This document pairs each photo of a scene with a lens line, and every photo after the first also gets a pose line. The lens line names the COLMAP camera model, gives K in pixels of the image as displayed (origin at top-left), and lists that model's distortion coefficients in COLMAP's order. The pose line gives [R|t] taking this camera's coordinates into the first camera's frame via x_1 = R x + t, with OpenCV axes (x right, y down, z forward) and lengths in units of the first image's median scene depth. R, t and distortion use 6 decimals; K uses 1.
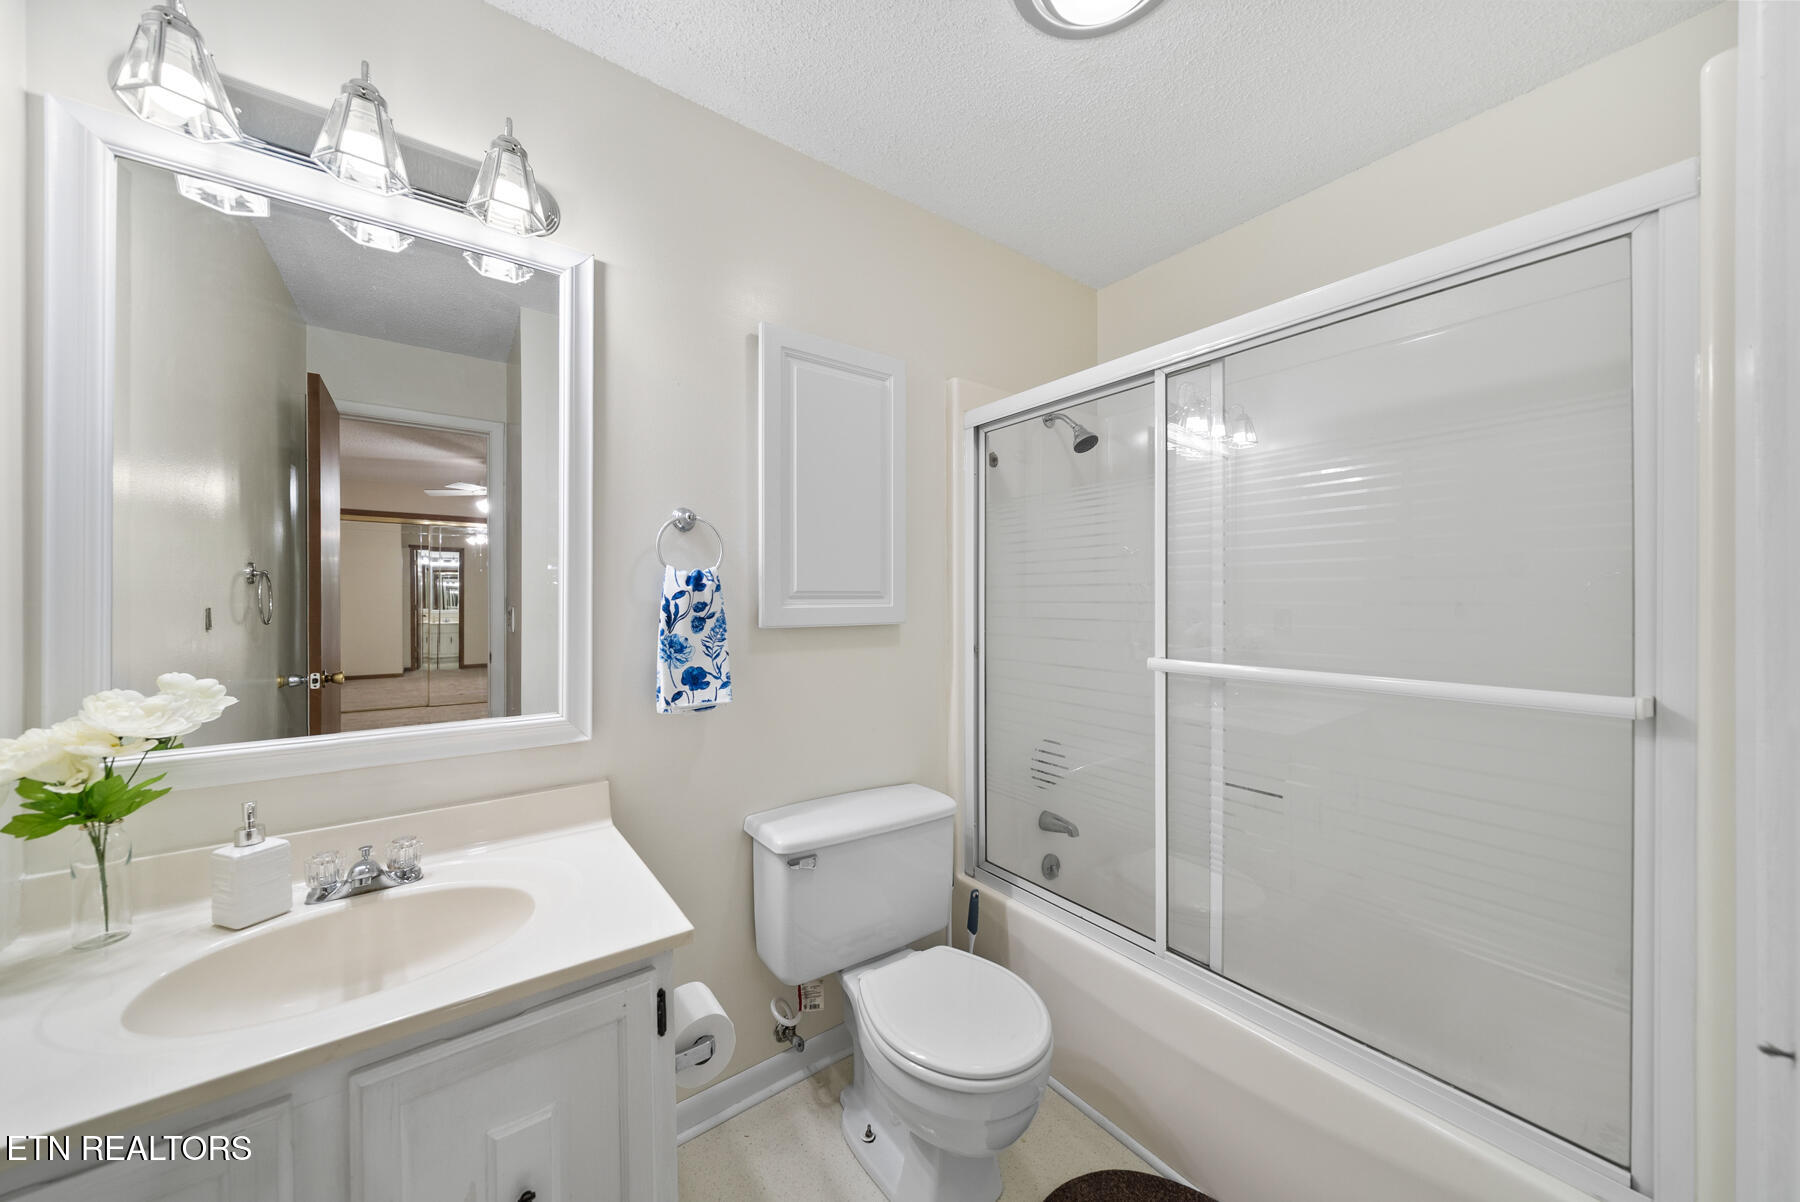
lens RADIAL K [[625.5, 0, 898.3], [0, 625.5, 595.8], [0, 0, 1]] dist [-0.003321, 0.000128]
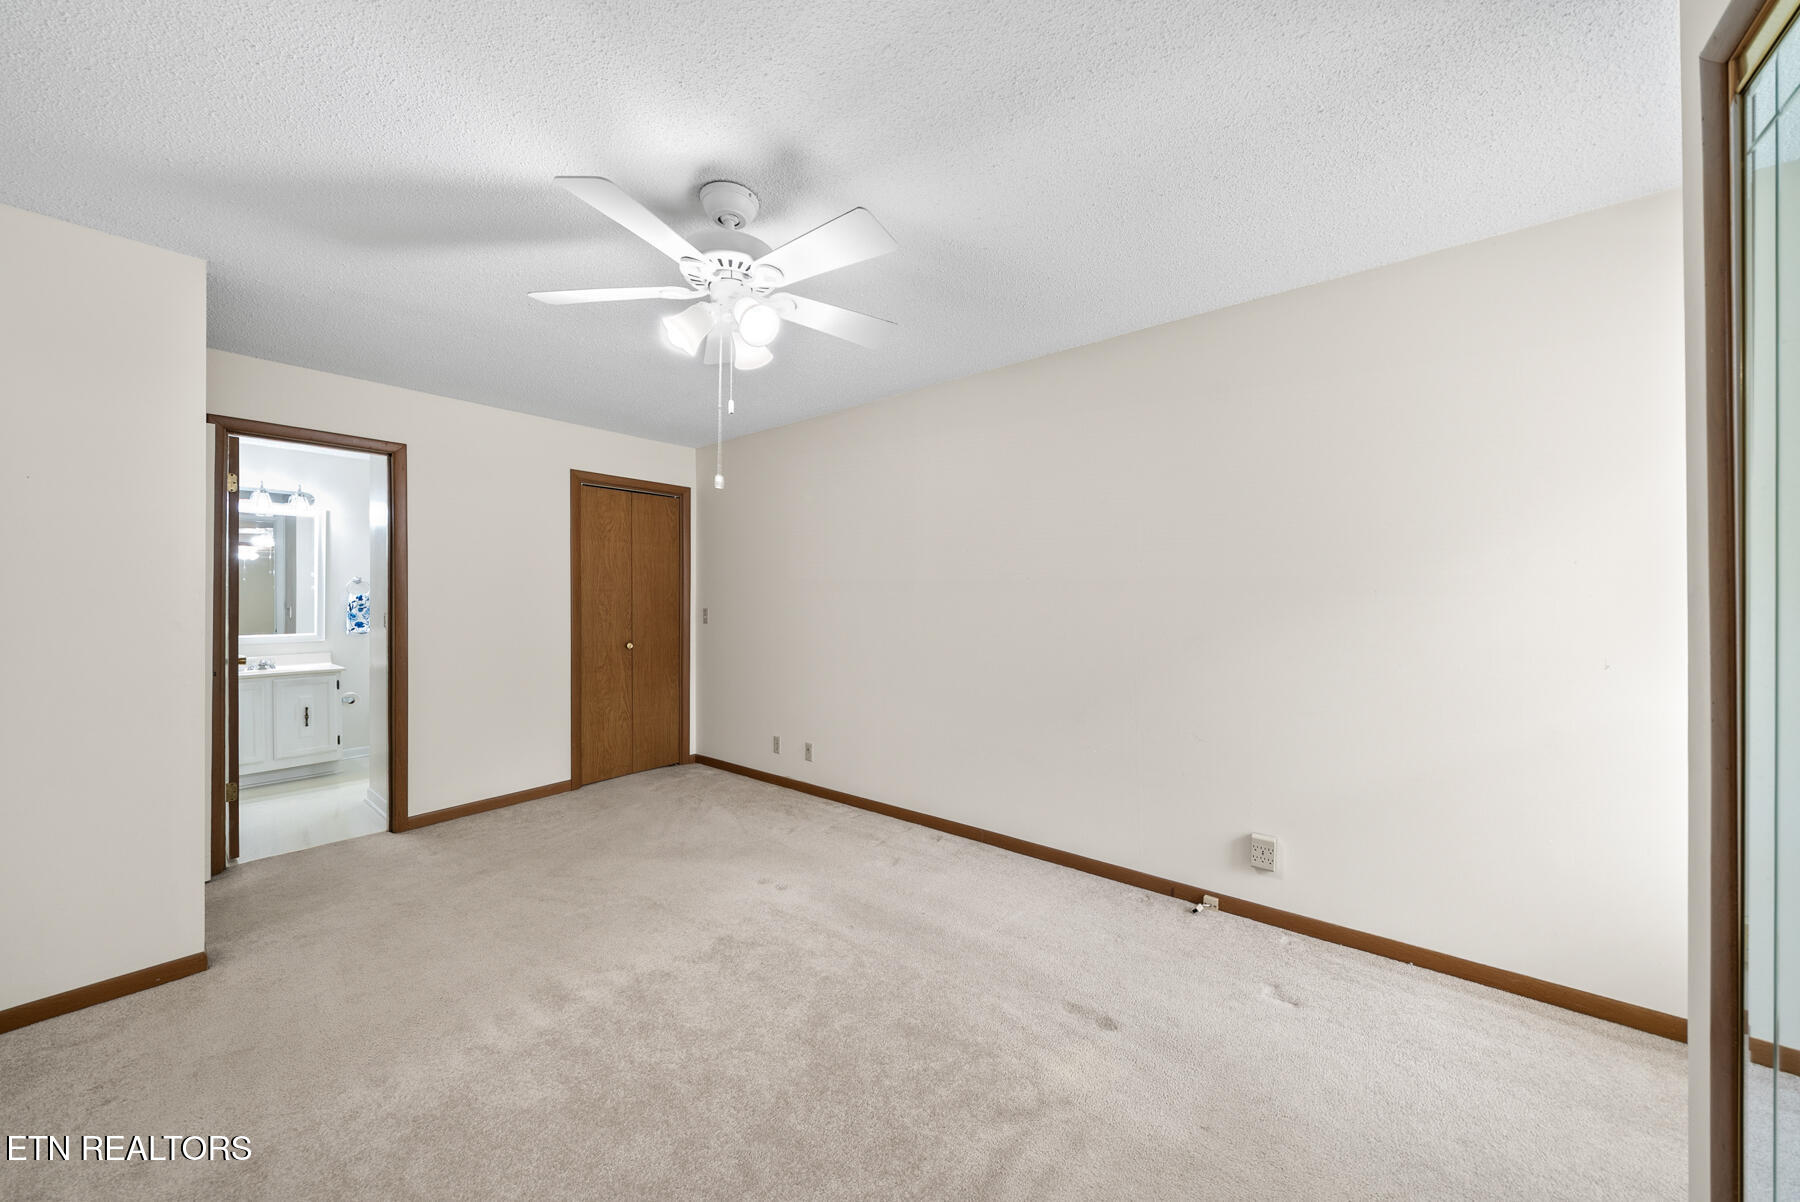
lens RADIAL K [[625.5, 0, 900.6], [0, 625.5, 600.6], [0, 0, 1]] dist [-0.003321, 0.000128]
pose [[0.966159, 0.000558, 0.257947, 1.787987], [0.000073, 0.999997, -0.002437, 0.000910], [-0.257948, 0.002373, 0.966156, -3.332353]]
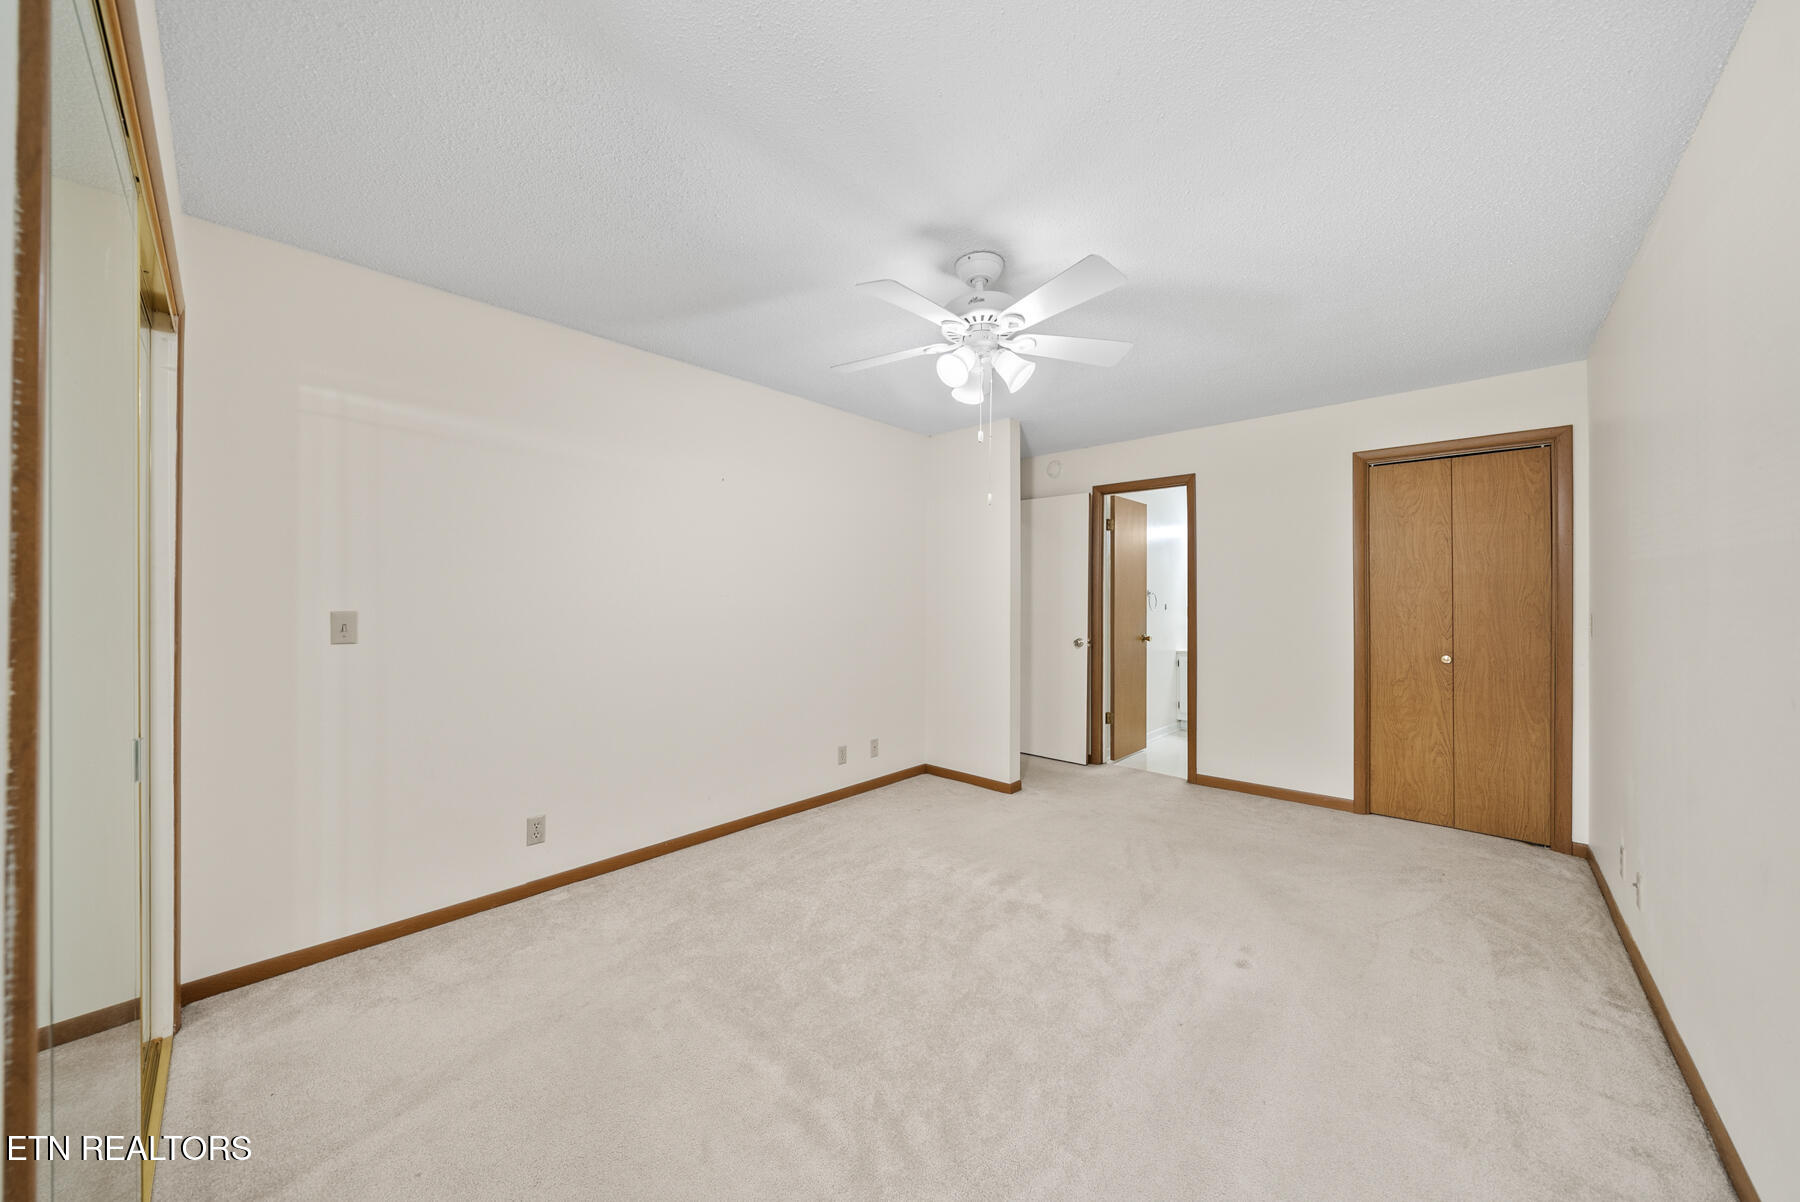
lens RADIAL K [[625.5, 0, 893.6], [0, 625.5, 597.8], [0, 0, 1]] dist [-0.003321, 0.000128]
pose [[0.172923, -0.001321, -0.984934, 4.085641], [-0.005858, 0.999980, -0.002370, 0.002041], [0.984918, 0.006180, 0.172912, -2.002016]]
